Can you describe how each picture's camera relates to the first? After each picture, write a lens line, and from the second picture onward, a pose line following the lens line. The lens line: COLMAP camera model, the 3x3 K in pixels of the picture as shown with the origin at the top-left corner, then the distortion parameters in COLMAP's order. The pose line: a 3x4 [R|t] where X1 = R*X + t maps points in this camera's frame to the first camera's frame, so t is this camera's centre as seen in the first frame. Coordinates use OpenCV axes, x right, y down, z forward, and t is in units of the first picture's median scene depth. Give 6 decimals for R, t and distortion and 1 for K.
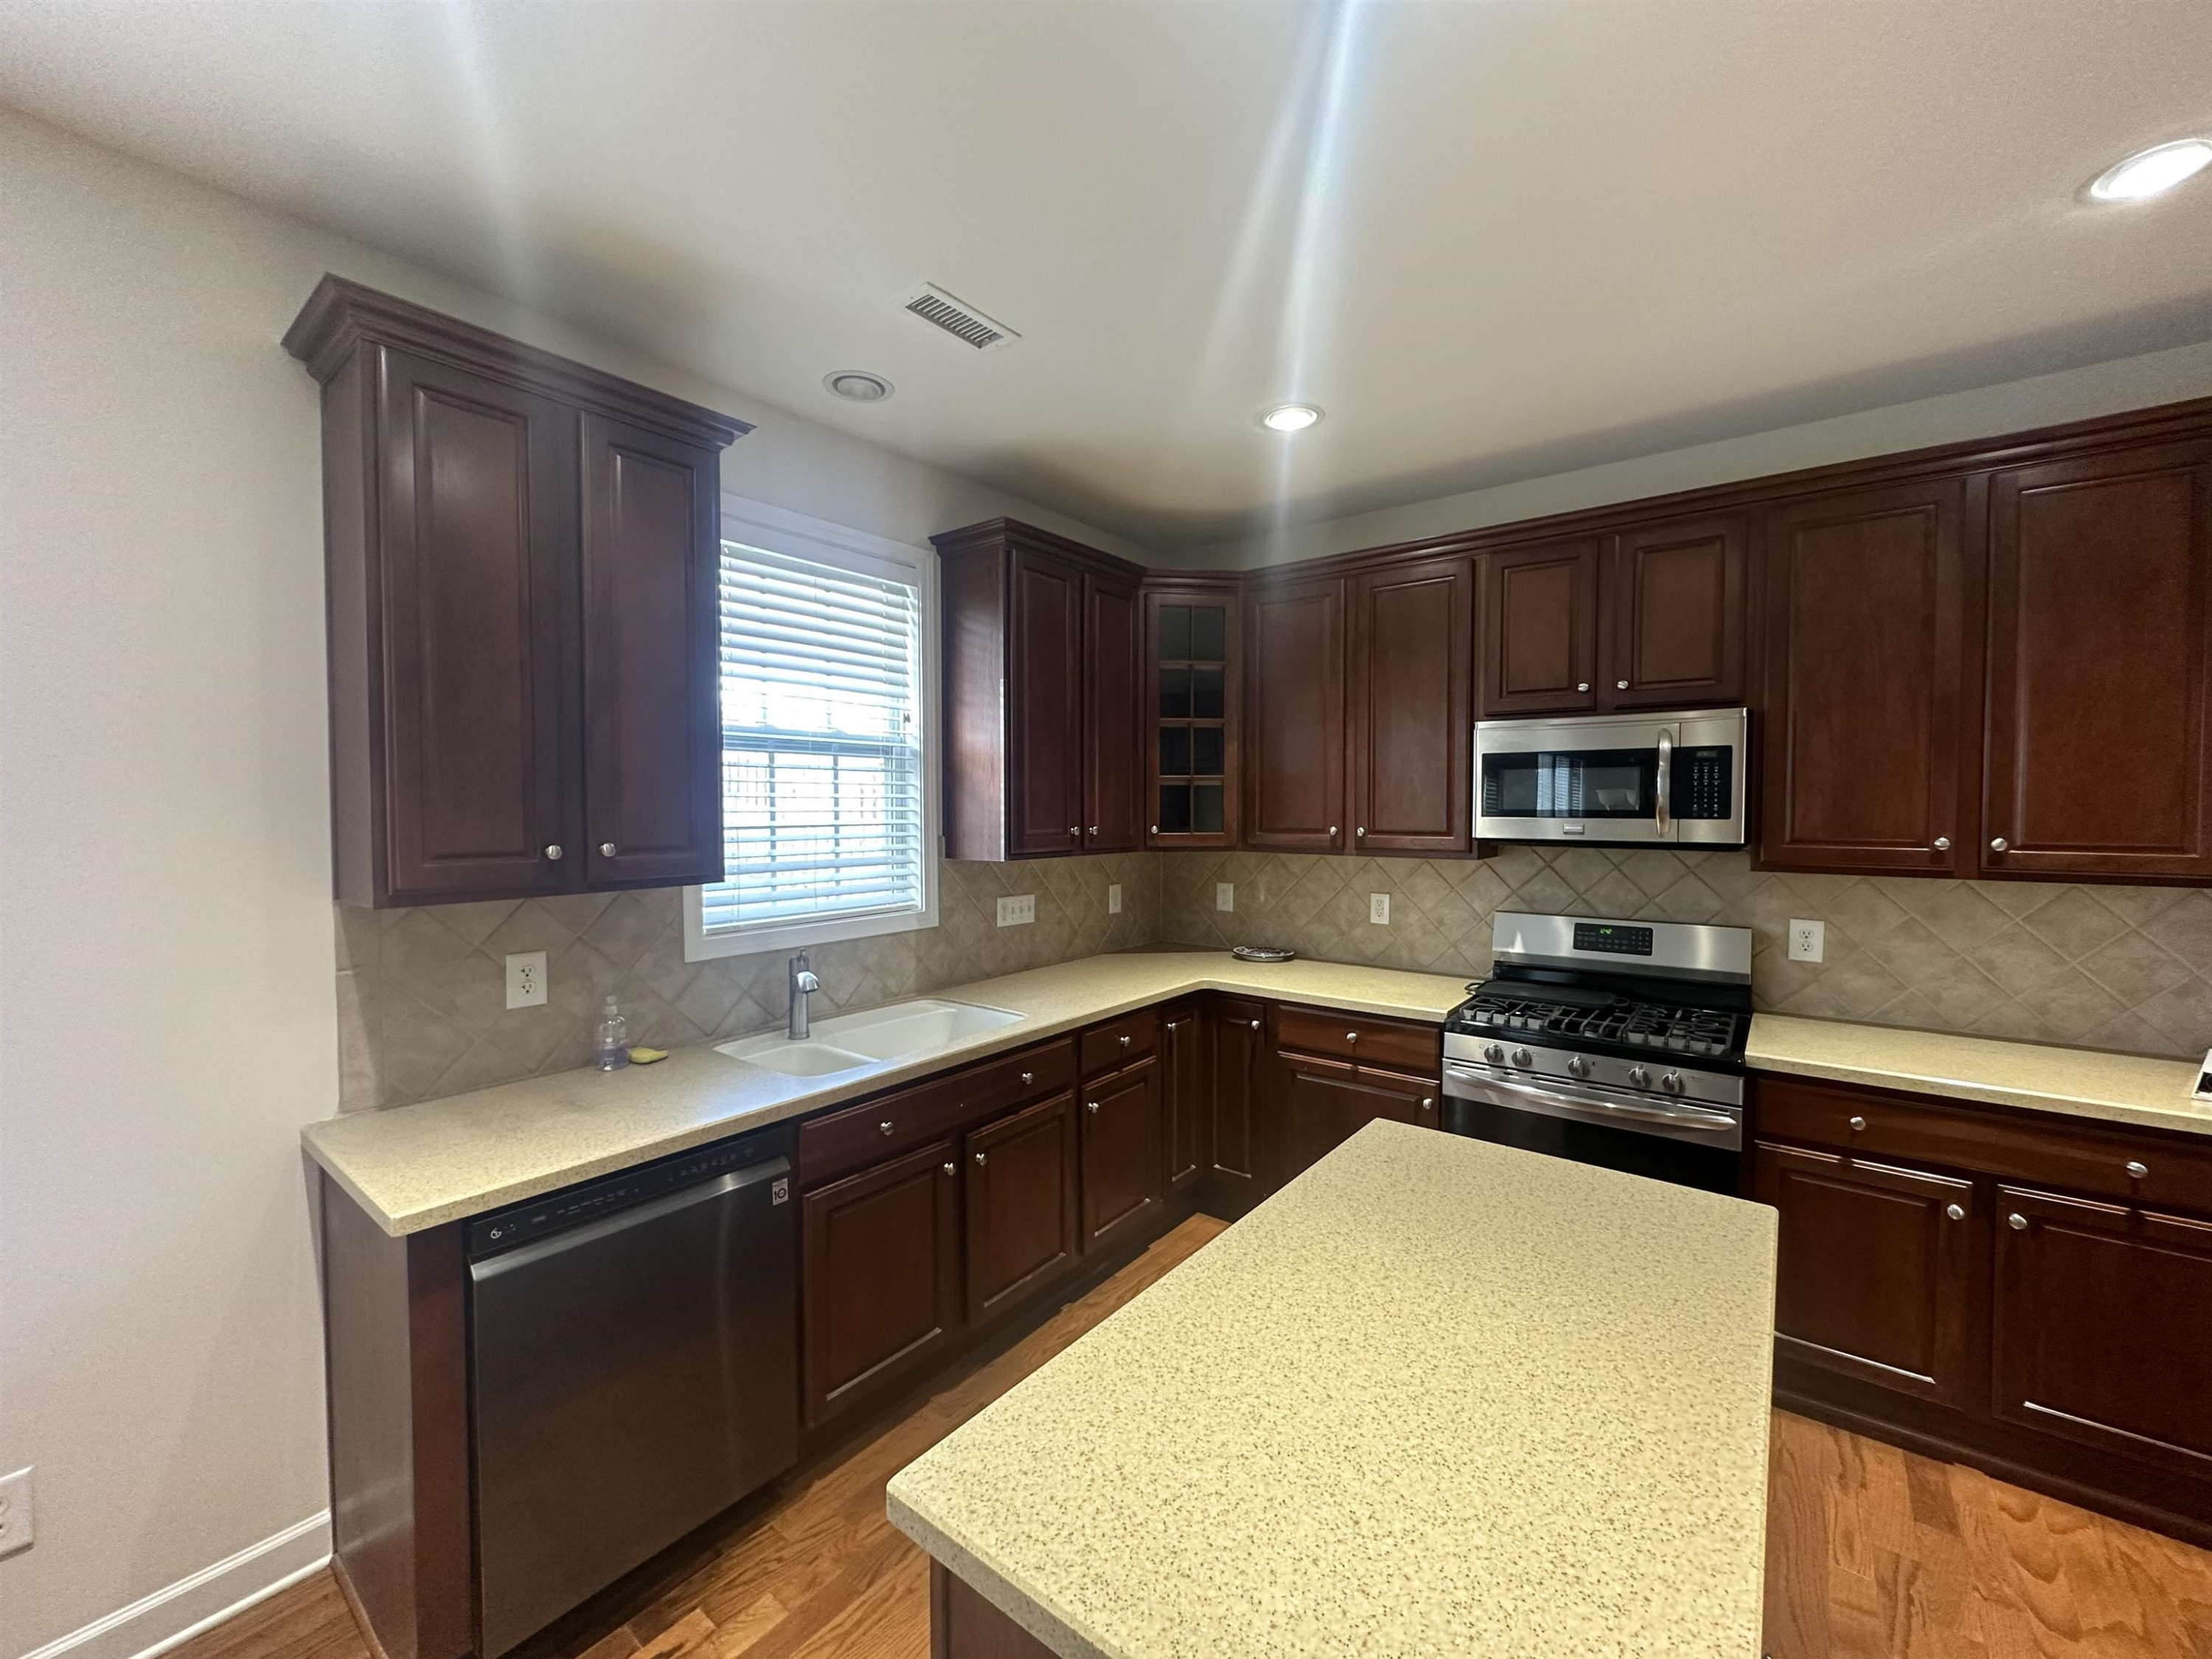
lens RADIAL K [[885.2, 0, 1107.7], [0, 885.2, 828.2], [0, 0, 1]] dist [-0.002944, 0.000640]
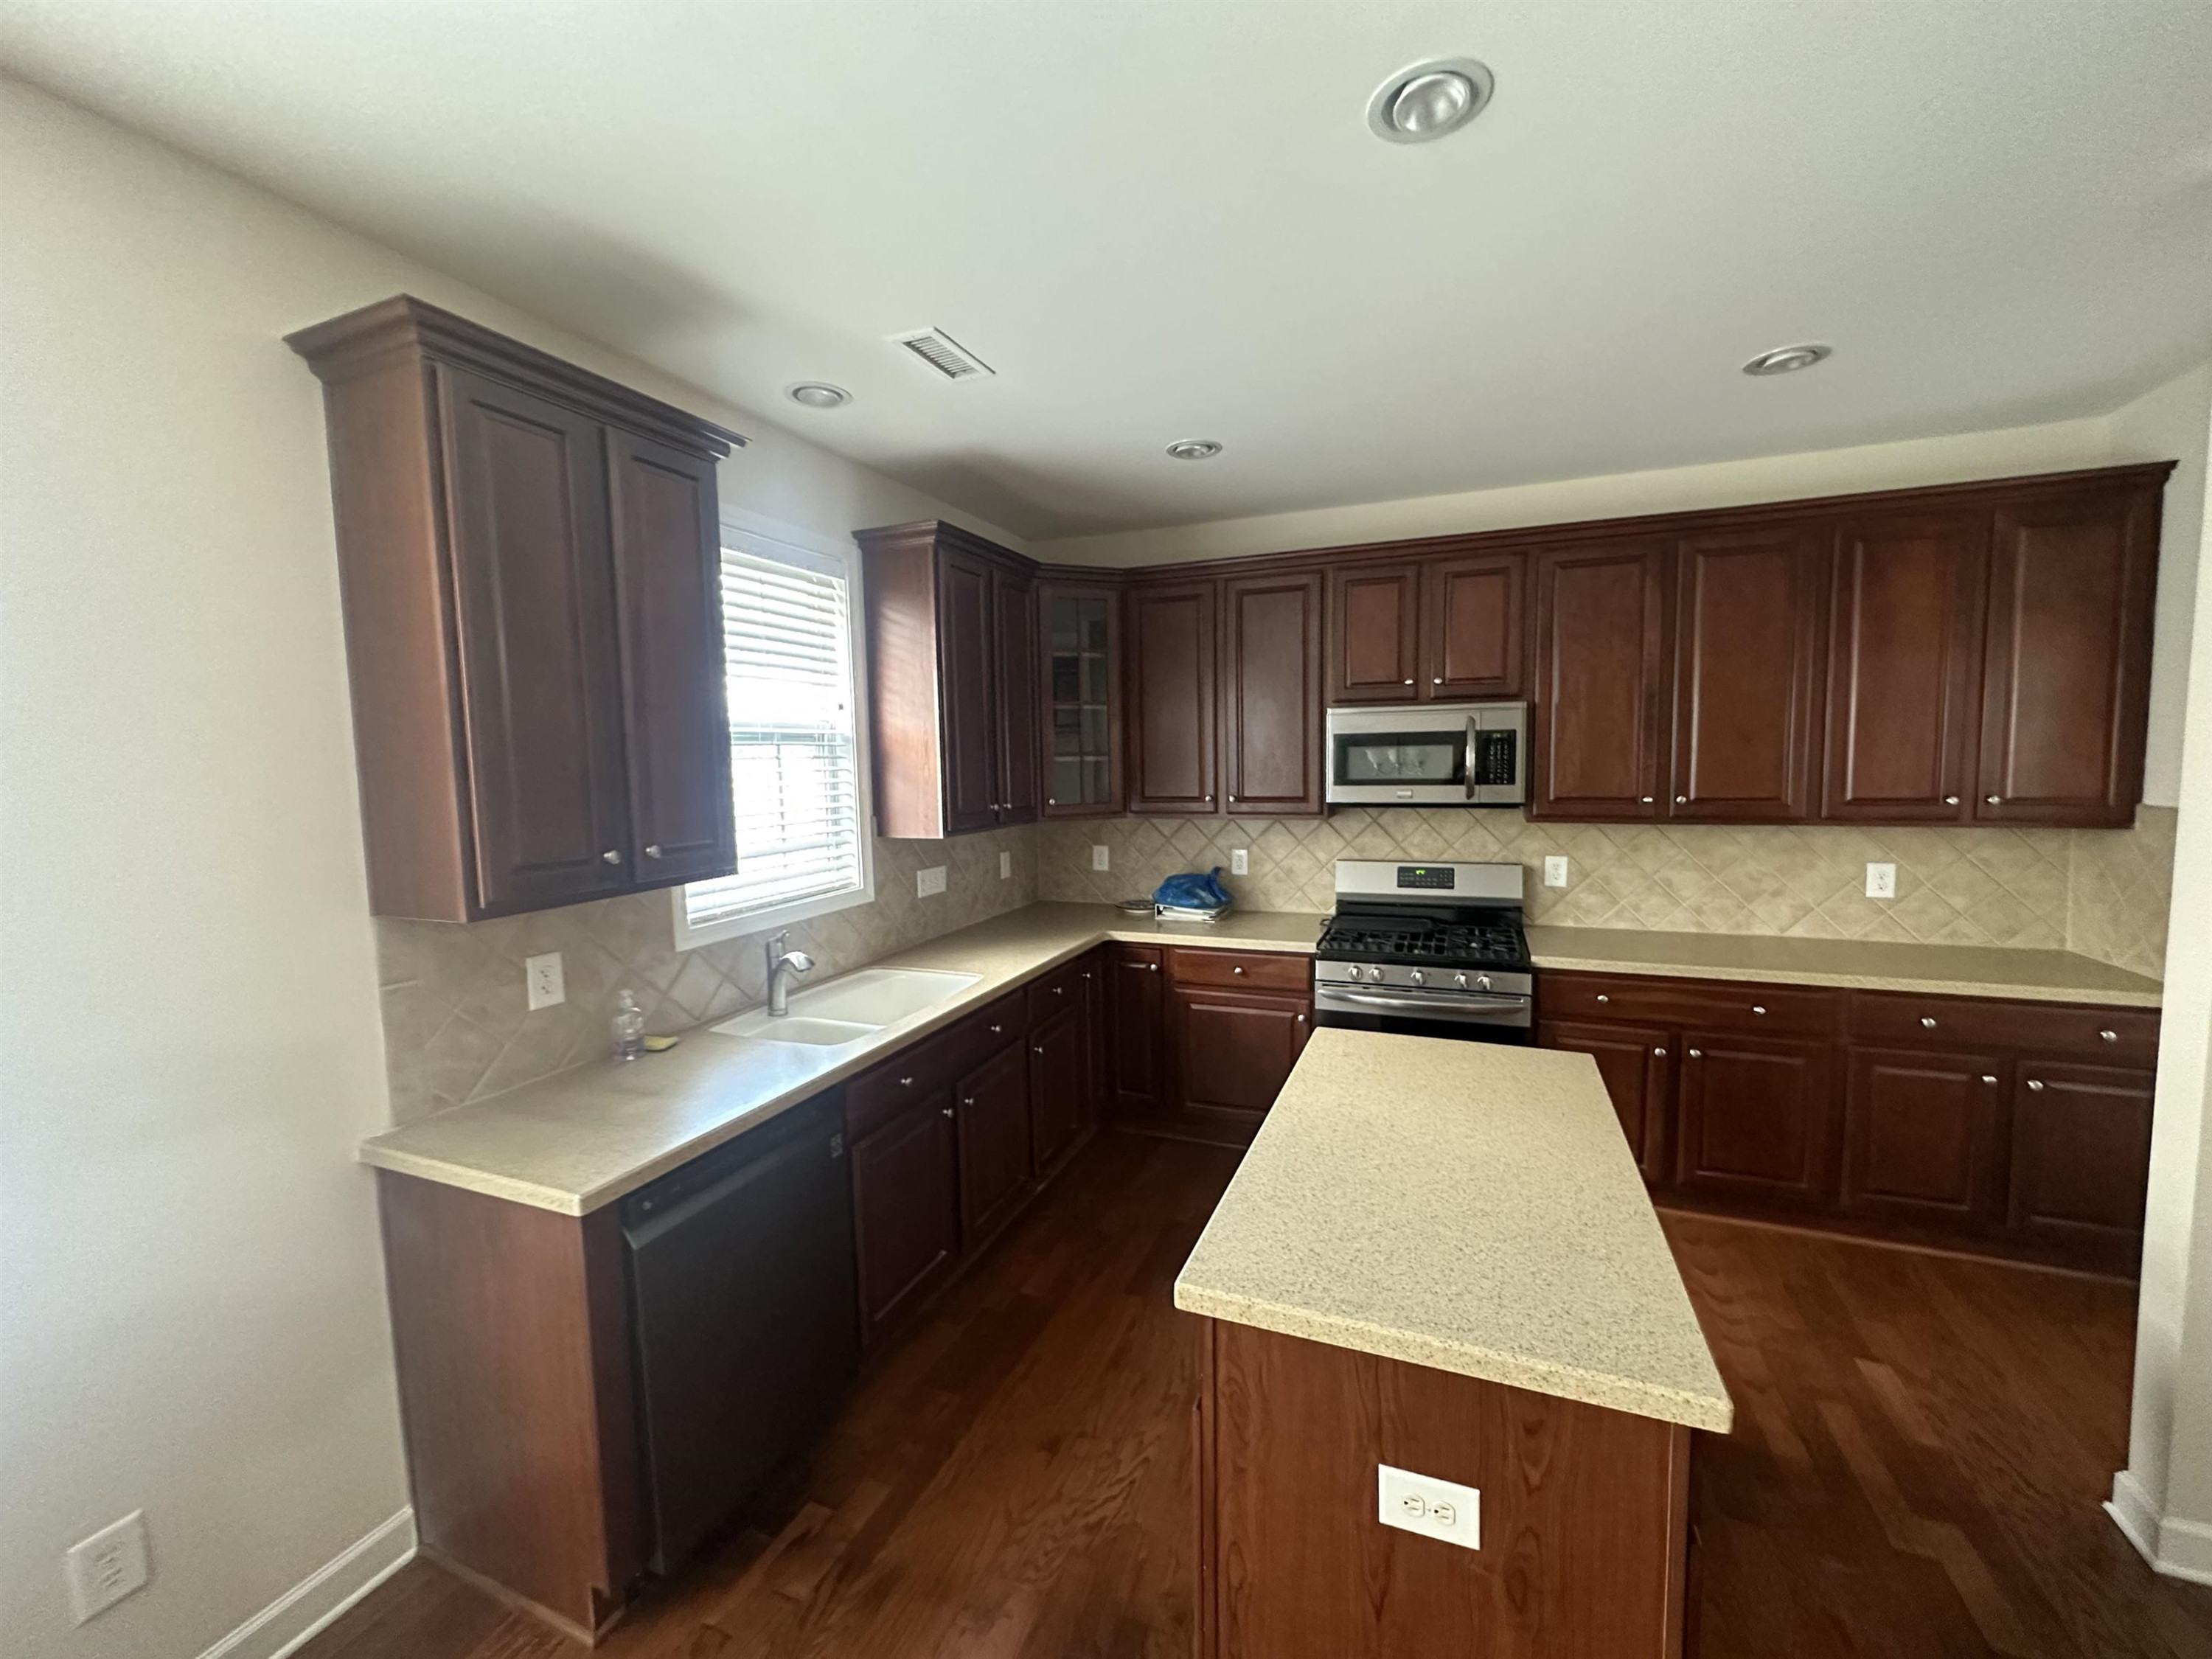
lens RADIAL K [[885.2, 0, 1107.7], [0, 885.2, 828.2], [0, 0, 1]] dist [-0.002944, 0.000640]
pose [[0.962309, -0.041020, 0.268847, -0.224888], [0.026683, 0.998031, 0.056768, -0.033559], [-0.270646, -0.047455, 0.961509, -0.110467]]
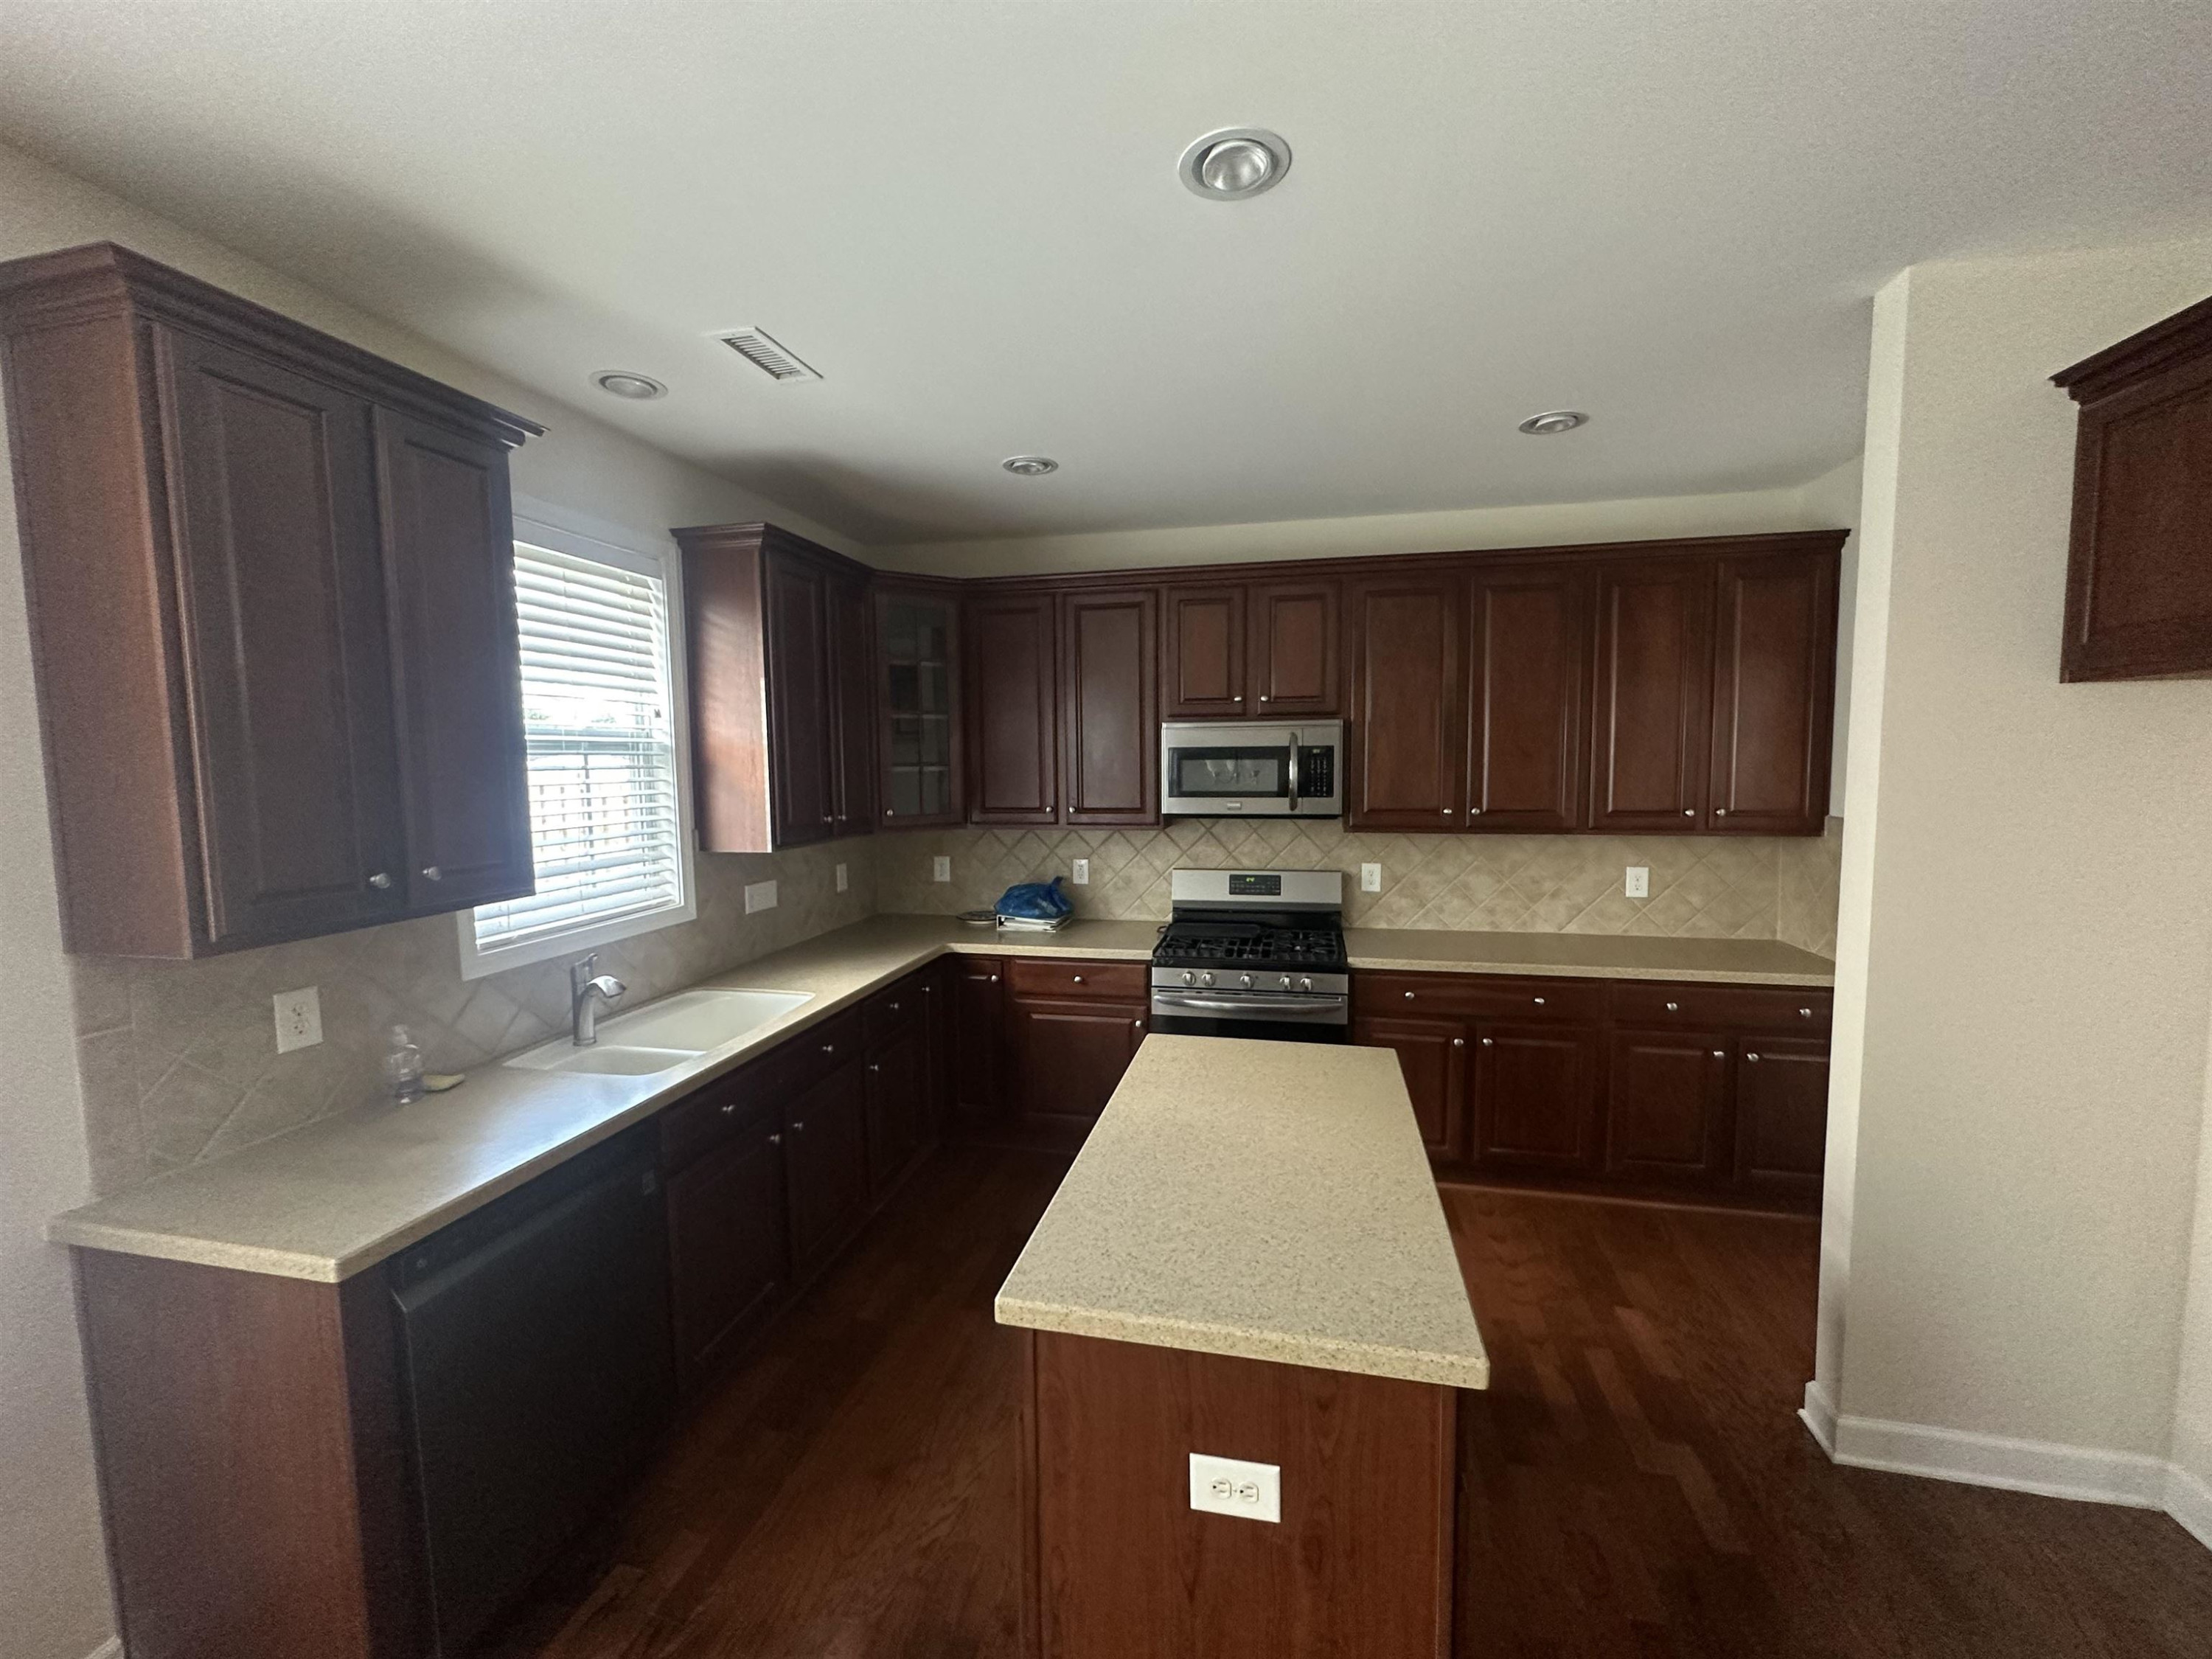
lens RADIAL K [[885.2, 0, 1107.7], [0, 885.2, 828.2], [0, 0, 1]] dist [-0.002944, 0.000640]
pose [[0.904170, -0.043131, 0.424989, -0.211263], [0.021948, 0.998266, 0.054615, -0.041964], [-0.426608, -0.040054, 0.903549, -0.125667]]
